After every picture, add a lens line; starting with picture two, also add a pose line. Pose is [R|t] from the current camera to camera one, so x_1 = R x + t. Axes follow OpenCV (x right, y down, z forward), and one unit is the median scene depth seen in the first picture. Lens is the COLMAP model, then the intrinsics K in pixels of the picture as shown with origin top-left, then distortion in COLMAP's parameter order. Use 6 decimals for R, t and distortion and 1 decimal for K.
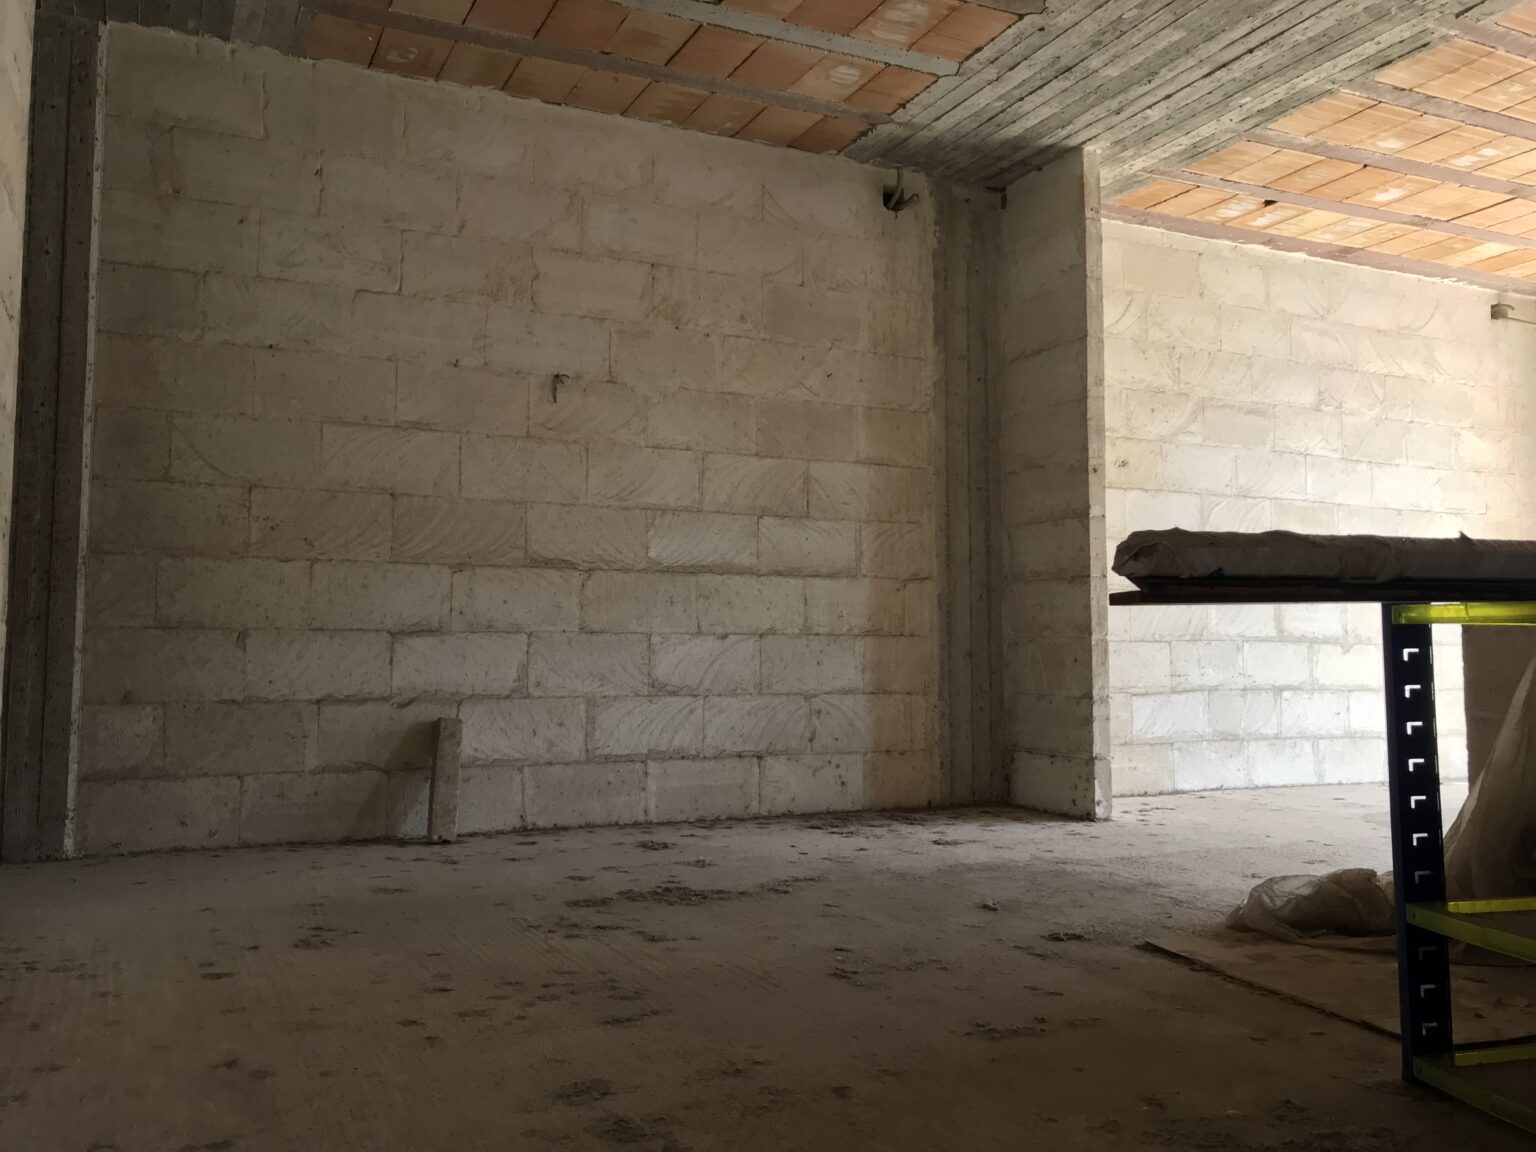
lens RADIAL K [[1261.5, 0, 745.0], [0, 1261.5, 564.3], [0, 0, 1]] dist [0.033146, -0.029775]
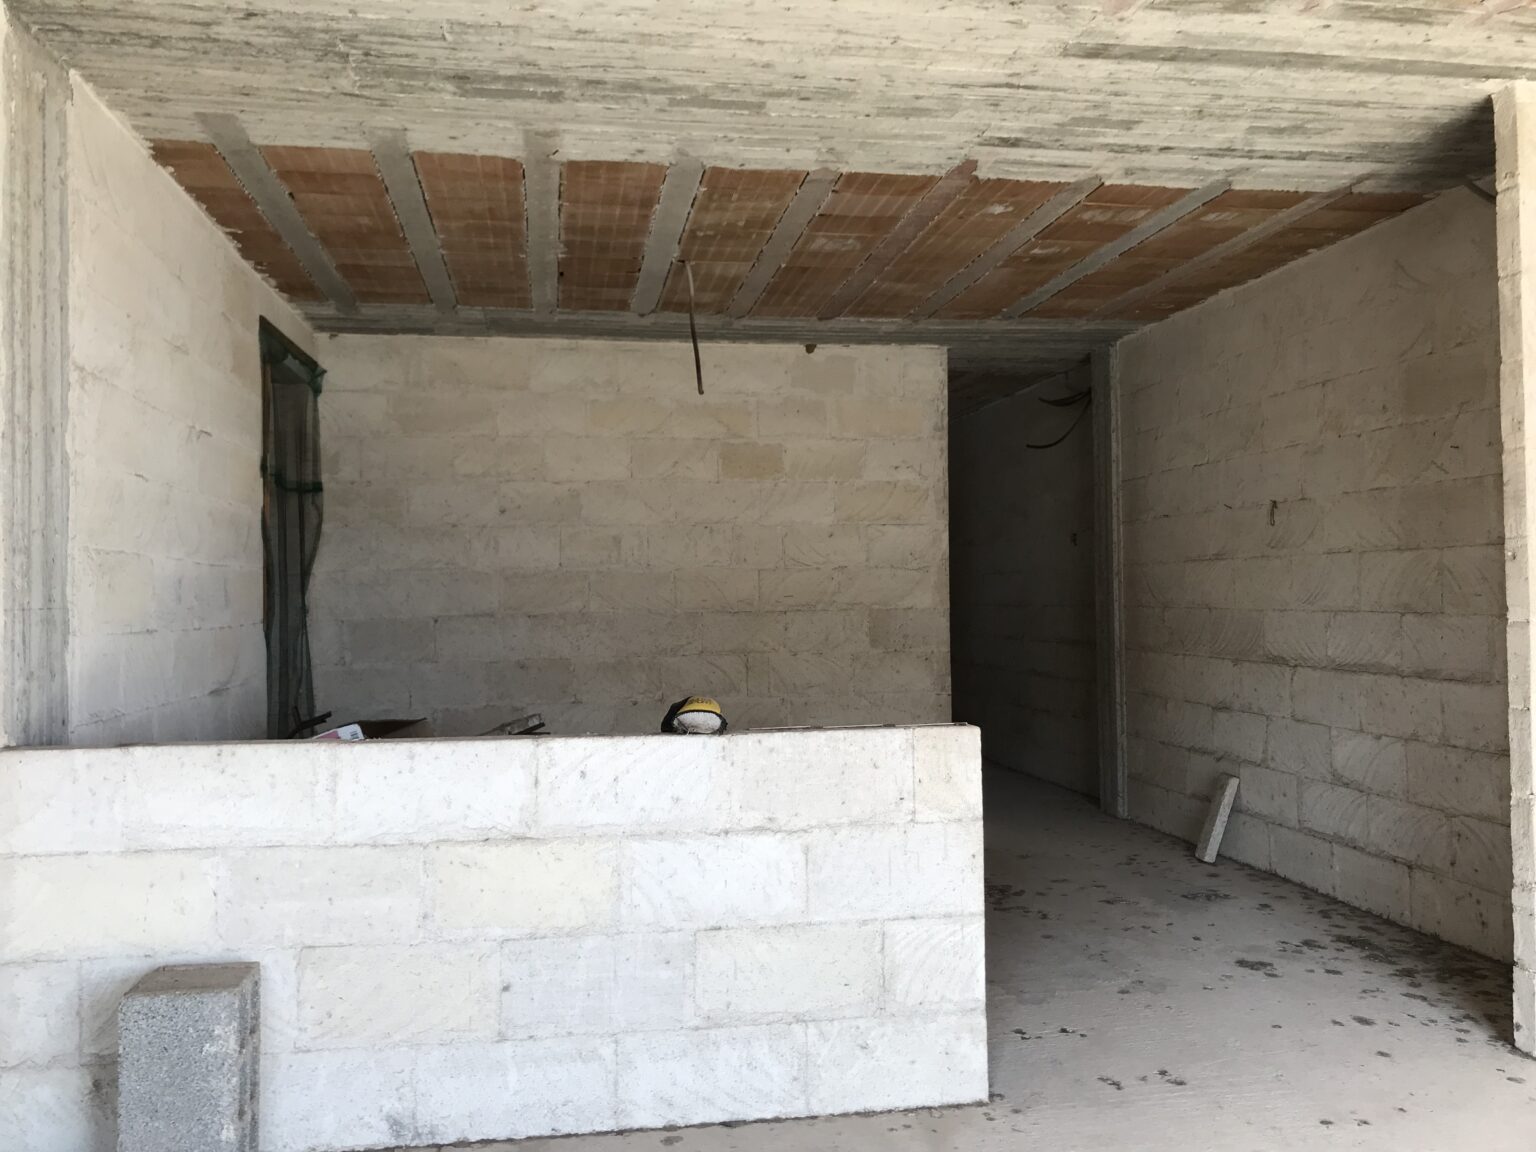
lens RADIAL K [[1261.5, 0, 750.0], [0, 1261.5, 563.9], [0, 0, 1]] dist [0.033146, -0.029775]
pose [[-0.262864, -0.023409, -0.964549, 1.195641], [0.078196, 0.995900, -0.045480, -0.079382], [0.961659, -0.087379, -0.259956, 0.872432]]
